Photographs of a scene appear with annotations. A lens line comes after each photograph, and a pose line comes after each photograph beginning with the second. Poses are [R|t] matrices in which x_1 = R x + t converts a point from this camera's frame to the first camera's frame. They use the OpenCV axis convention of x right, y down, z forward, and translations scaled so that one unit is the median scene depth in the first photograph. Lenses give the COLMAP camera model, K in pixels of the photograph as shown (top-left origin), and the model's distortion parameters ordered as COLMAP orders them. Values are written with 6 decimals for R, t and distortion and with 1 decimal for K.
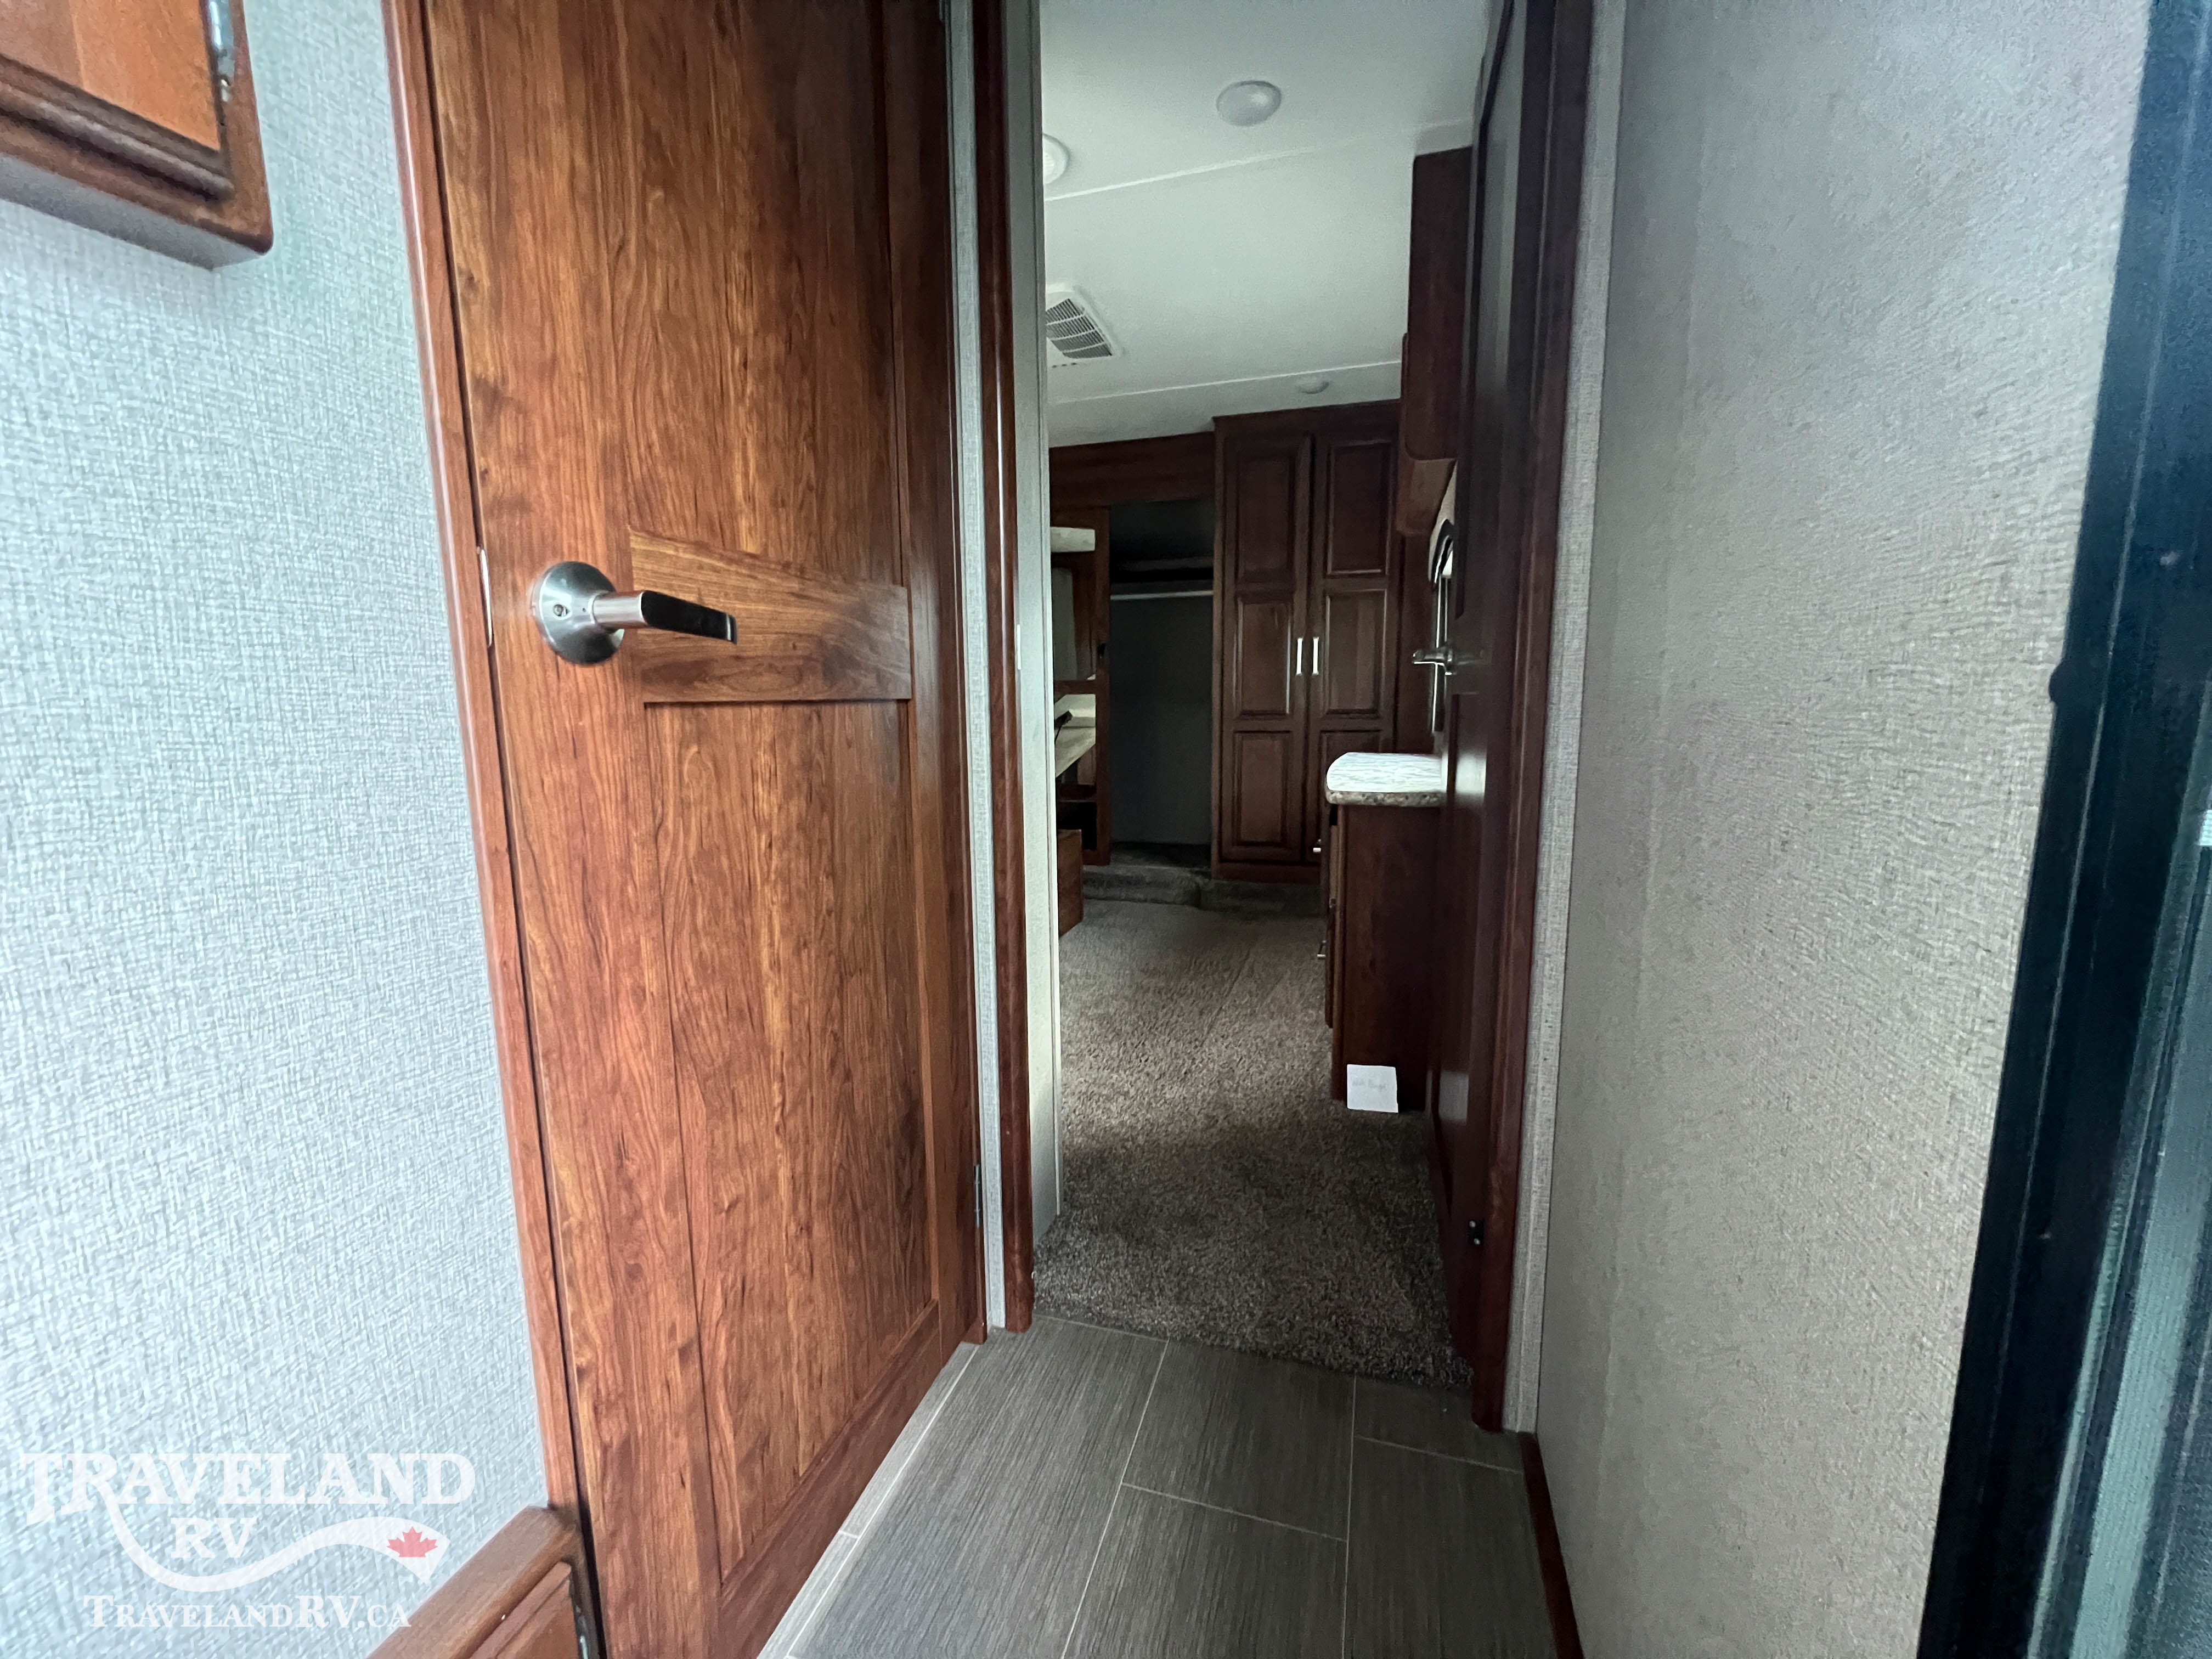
lens RADIAL K [[883.5, 0, 1104.9], [0, 883.5, 826.1], [0, 0, 1]] dist [-0.003426, 0.000012]
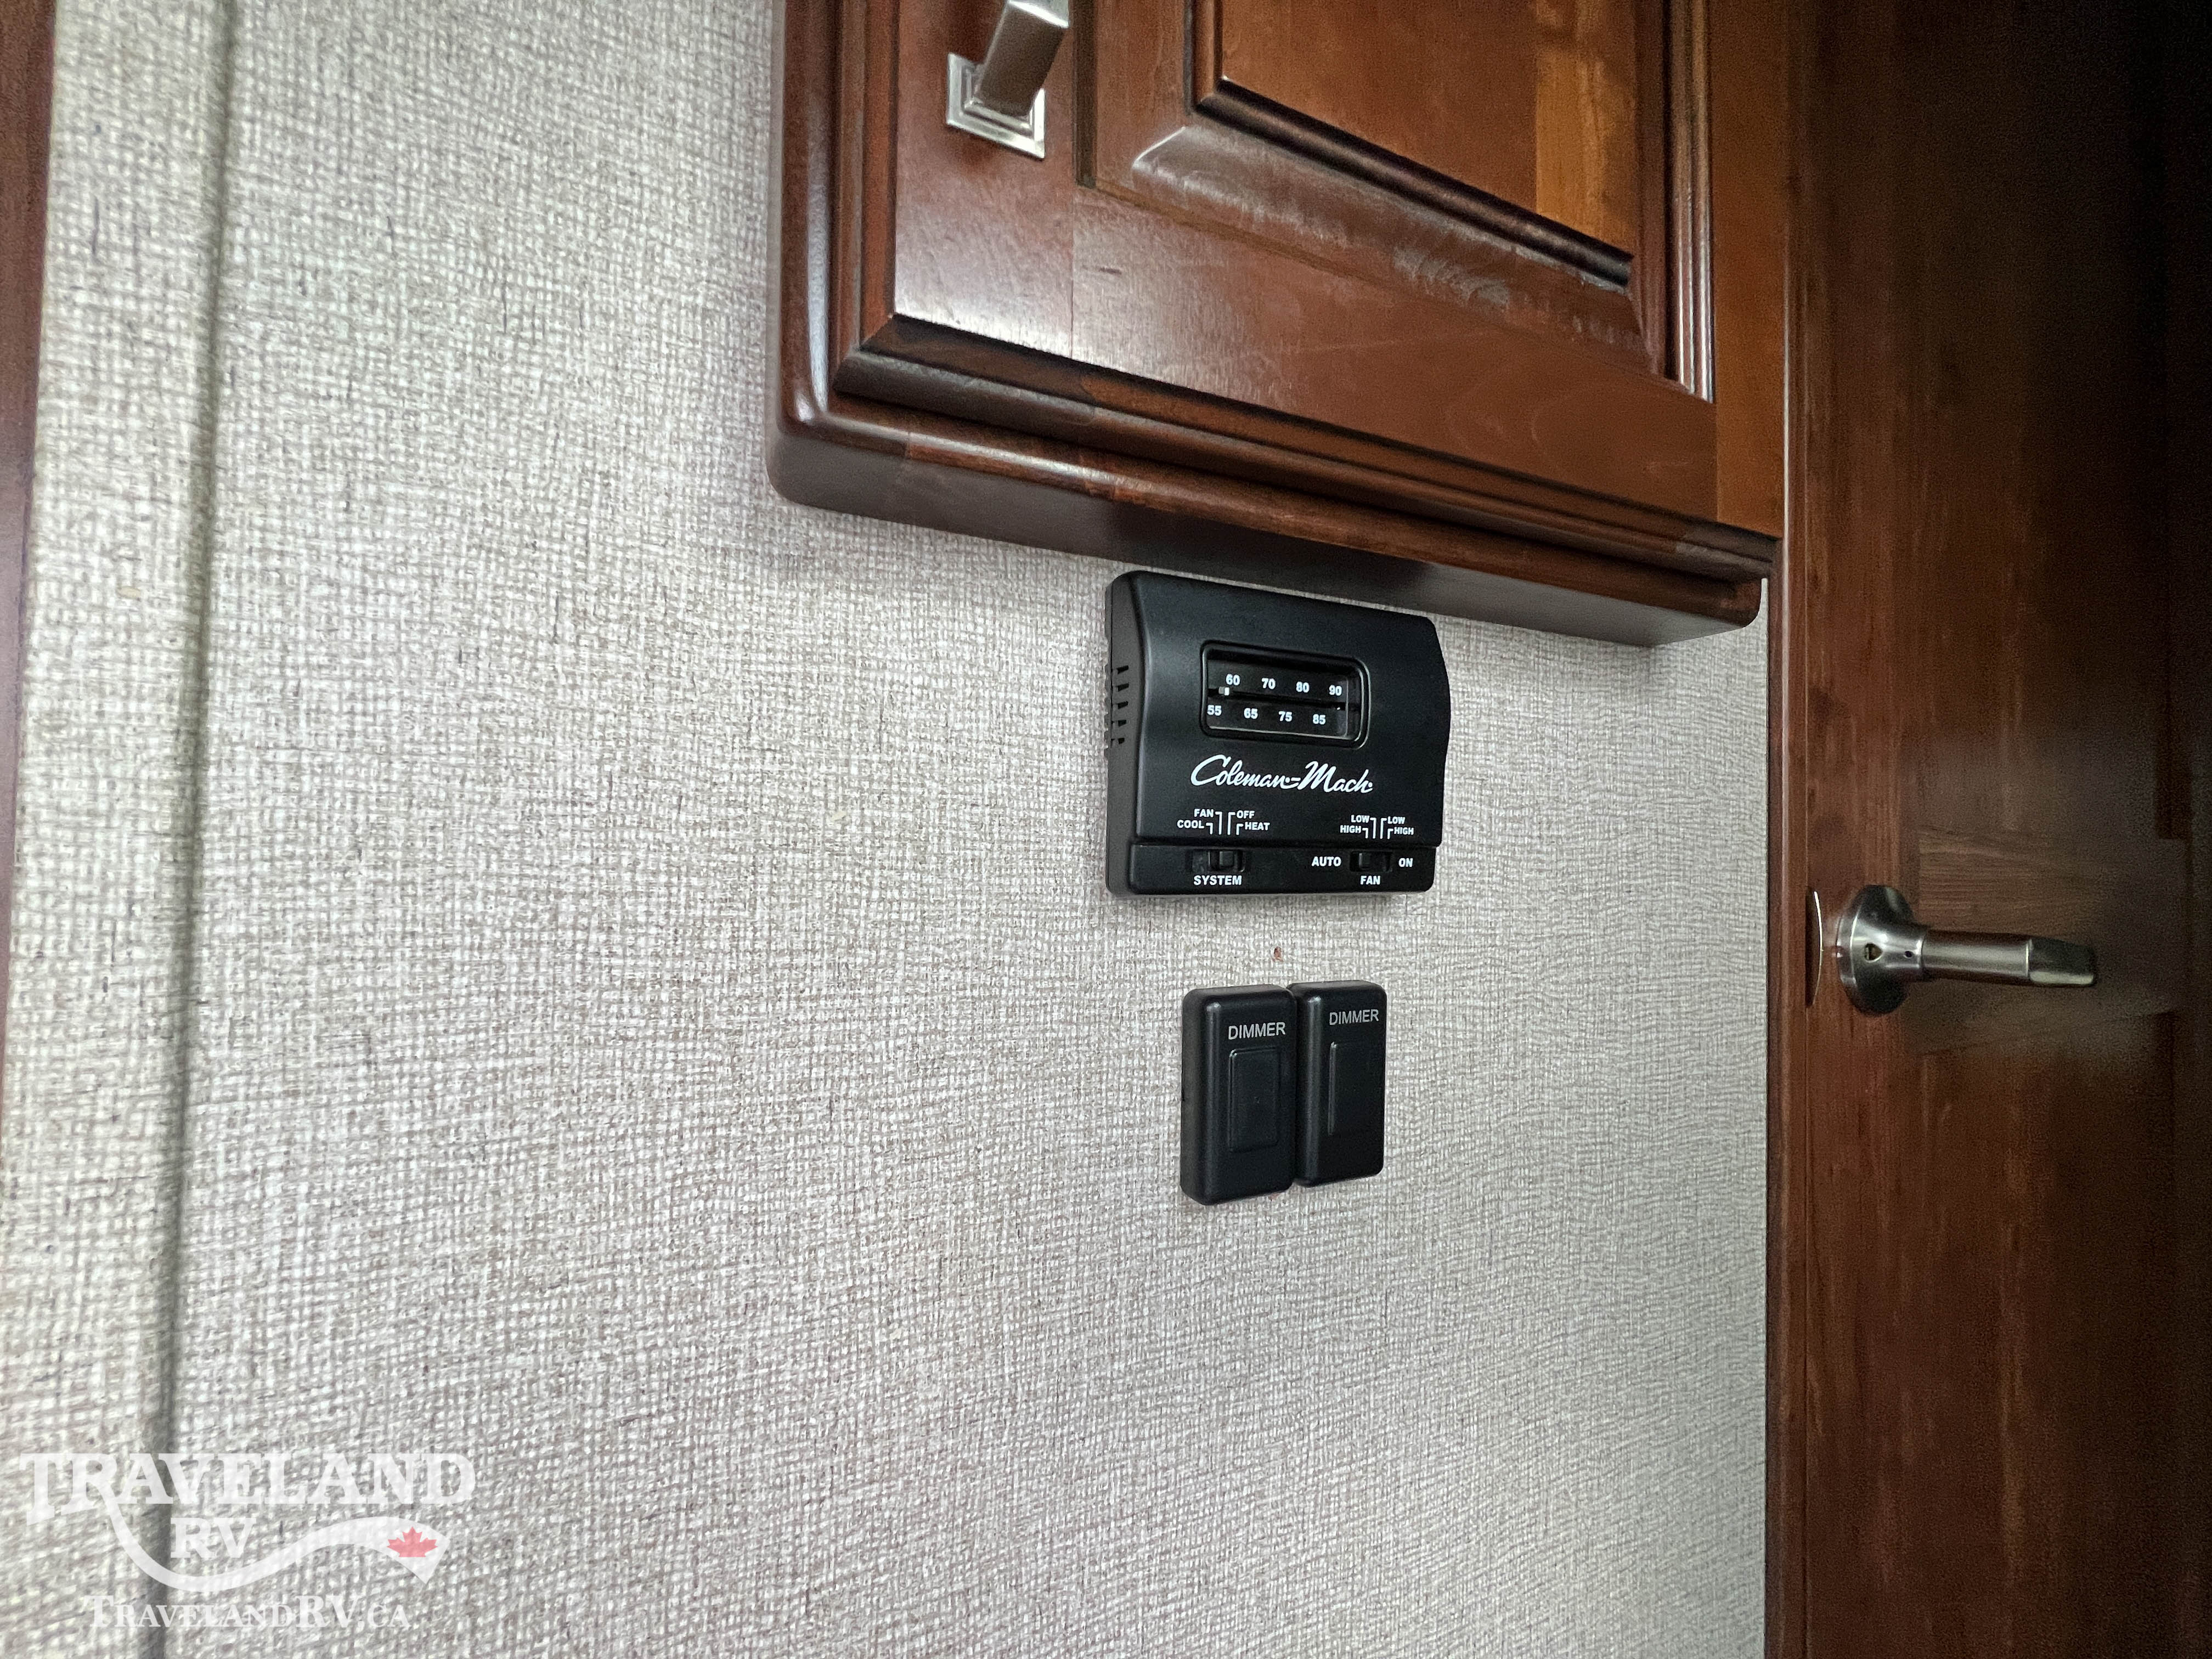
lens RADIAL K [[885.5, 0, 1099.9], [0, 885.5, 829.9], [0, 0, 1]] dist [-0.000462, -0.000756]
pose [[0.667433, -0.004664, -0.744655, -0.596036], [-0.128776, 0.984192, -0.121585, -0.204333], [0.733450, 0.177044, 0.656282, -0.035606]]
